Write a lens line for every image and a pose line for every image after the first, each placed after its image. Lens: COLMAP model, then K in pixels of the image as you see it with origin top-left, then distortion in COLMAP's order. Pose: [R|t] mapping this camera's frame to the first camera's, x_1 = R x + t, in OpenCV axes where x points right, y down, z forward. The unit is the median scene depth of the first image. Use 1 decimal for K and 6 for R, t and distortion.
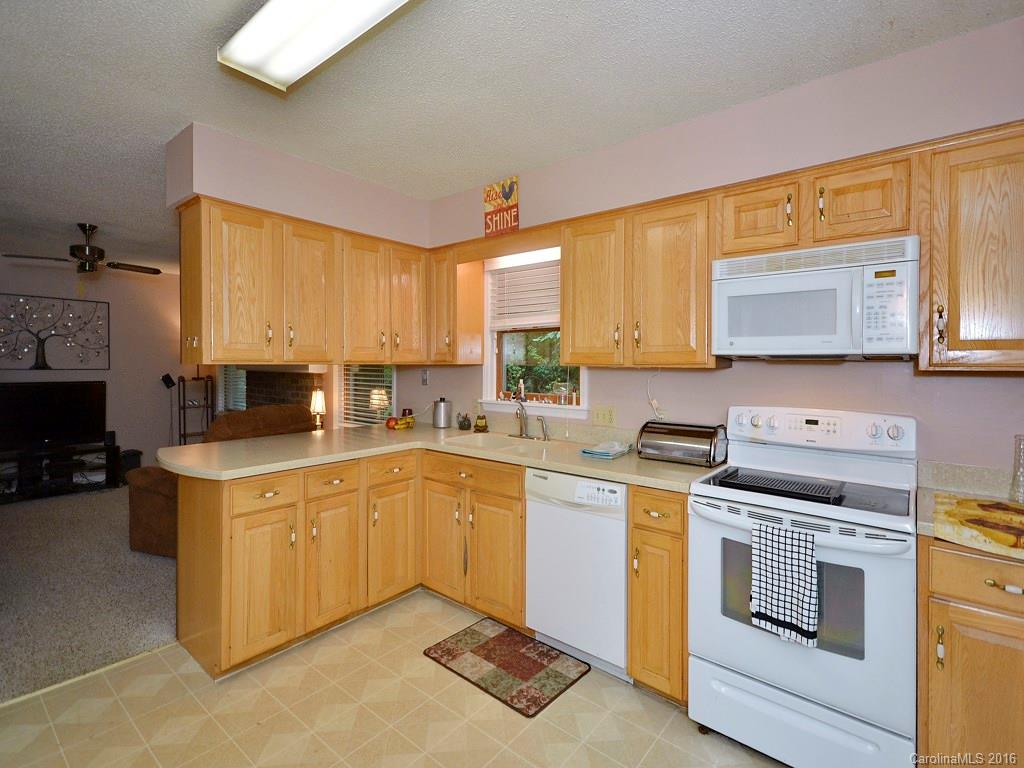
lens RADIAL K [[488.1, 0, 507.6], [0, 488.1, 361.7], [0, 0, 1]] dist [0.020277, -0.000037]
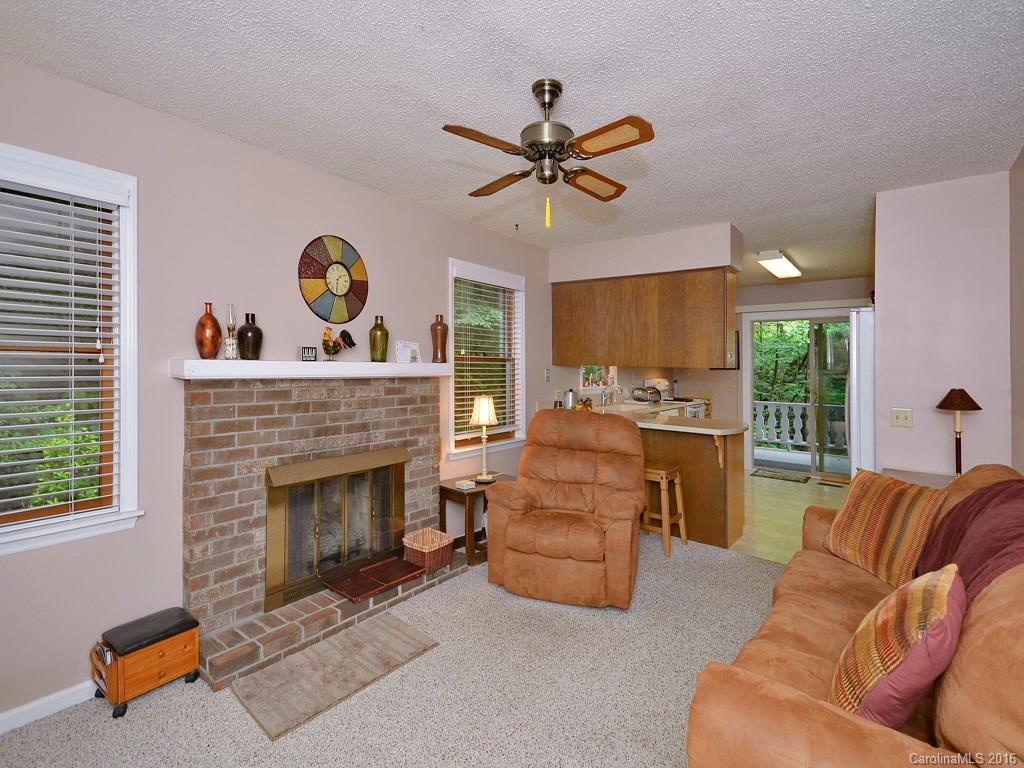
lens RADIAL K [[480.0, 0, 511.4], [0, 480.0, 368.8], [0, 0, 1]] dist [0.026519, -0.000266]
pose [[-0.014716, -0.001809, 0.999890, -2.029622], [-0.003333, 0.999993, 0.001760, 0.017414], [-0.999886, -0.003306, -0.014722, 1.604500]]
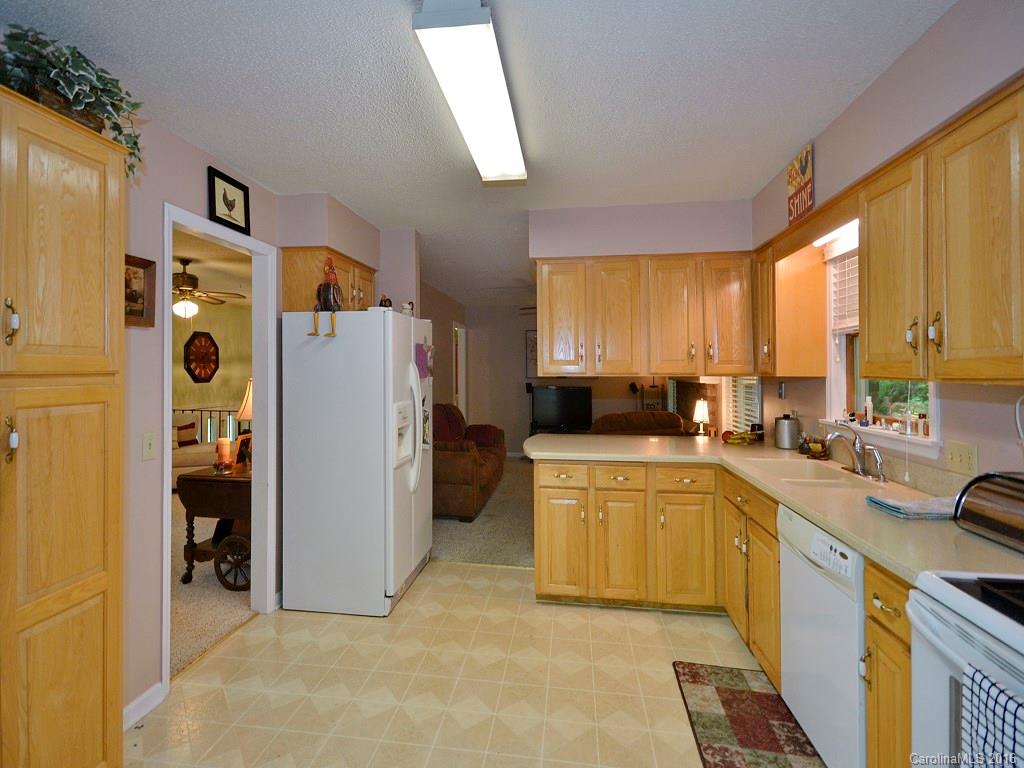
lens RADIAL K [[480.0, 0, 511.4], [0, 480.0, 368.8], [0, 0, 1]] dist [0.026519, -0.000266]
pose [[0.541224, -0.010161, -0.840817, 0.455517], [0.005772, 0.999948, -0.008368, -0.005047], [0.840859, -0.000324, 0.541254, 0.165550]]
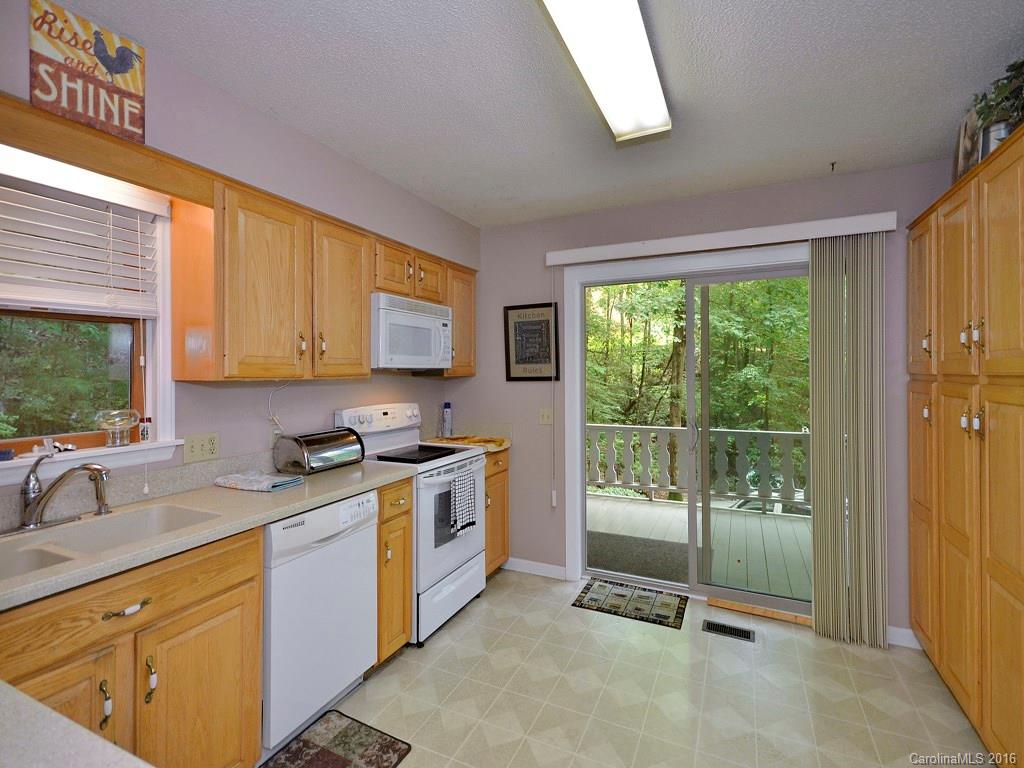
lens RADIAL K [[480.0, 0, 511.4], [0, 480.0, 368.8], [0, 0, 1]] dist [0.026519, -0.000266]
pose [[-0.237123, 0.000070, 0.971480, -0.686494], [0.001639, 0.999999, 0.000328, -0.008886], [-0.971478, 0.001670, -0.237122, 0.777313]]
